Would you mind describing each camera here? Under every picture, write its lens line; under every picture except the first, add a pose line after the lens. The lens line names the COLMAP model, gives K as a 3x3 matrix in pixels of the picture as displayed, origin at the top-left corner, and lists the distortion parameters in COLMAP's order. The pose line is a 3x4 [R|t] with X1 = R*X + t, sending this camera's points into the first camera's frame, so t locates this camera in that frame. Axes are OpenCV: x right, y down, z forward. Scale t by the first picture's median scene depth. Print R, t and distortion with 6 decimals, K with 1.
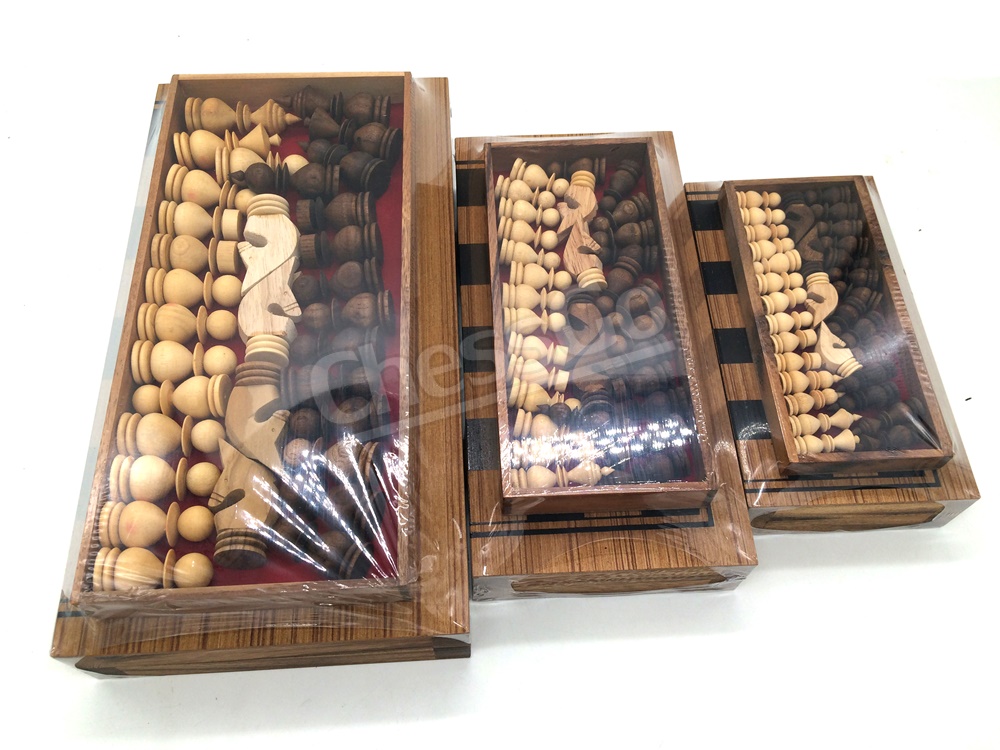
lens RADIAL K [[867.7, 0, 500.0], [0, 867.7, 375.0], [0, 0, 1]] dist [0.088707, -0.161643]
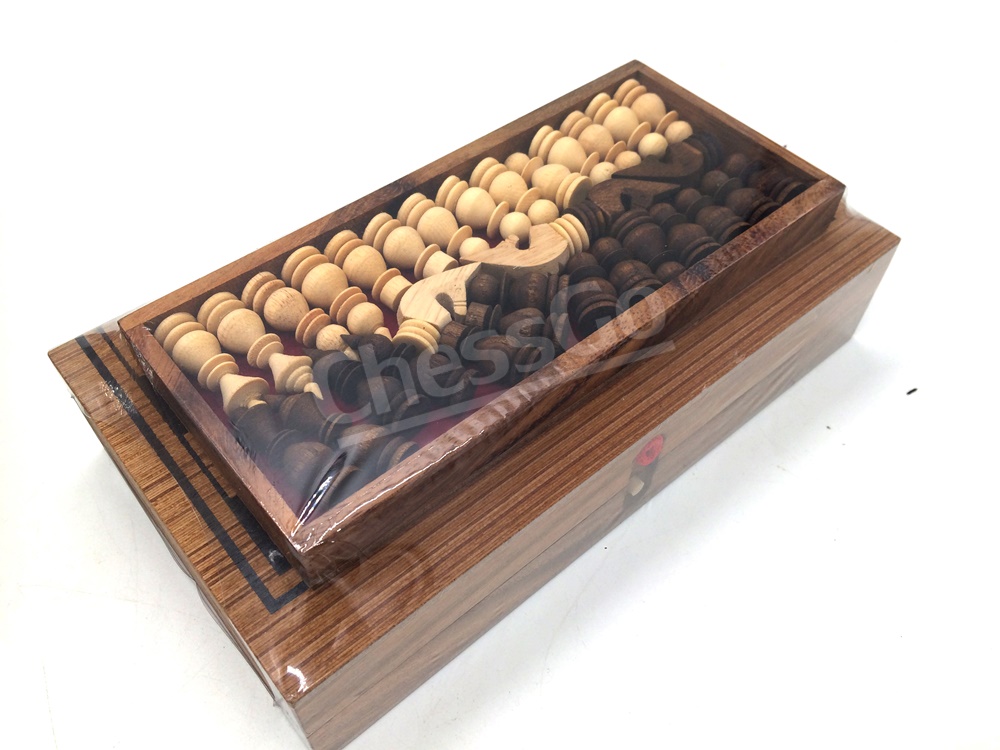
lens RADIAL K [[867.7, 0, 500.0], [0, 867.7, 375.0], [0, 0, 1]] dist [0.088707, -0.161643]
pose [[0.613439, 0.625280, -0.482407, 0.653384], [-0.701599, 0.711915, 0.030591, -0.039781], [0.362561, 0.319691, 0.875413, 0.597825]]
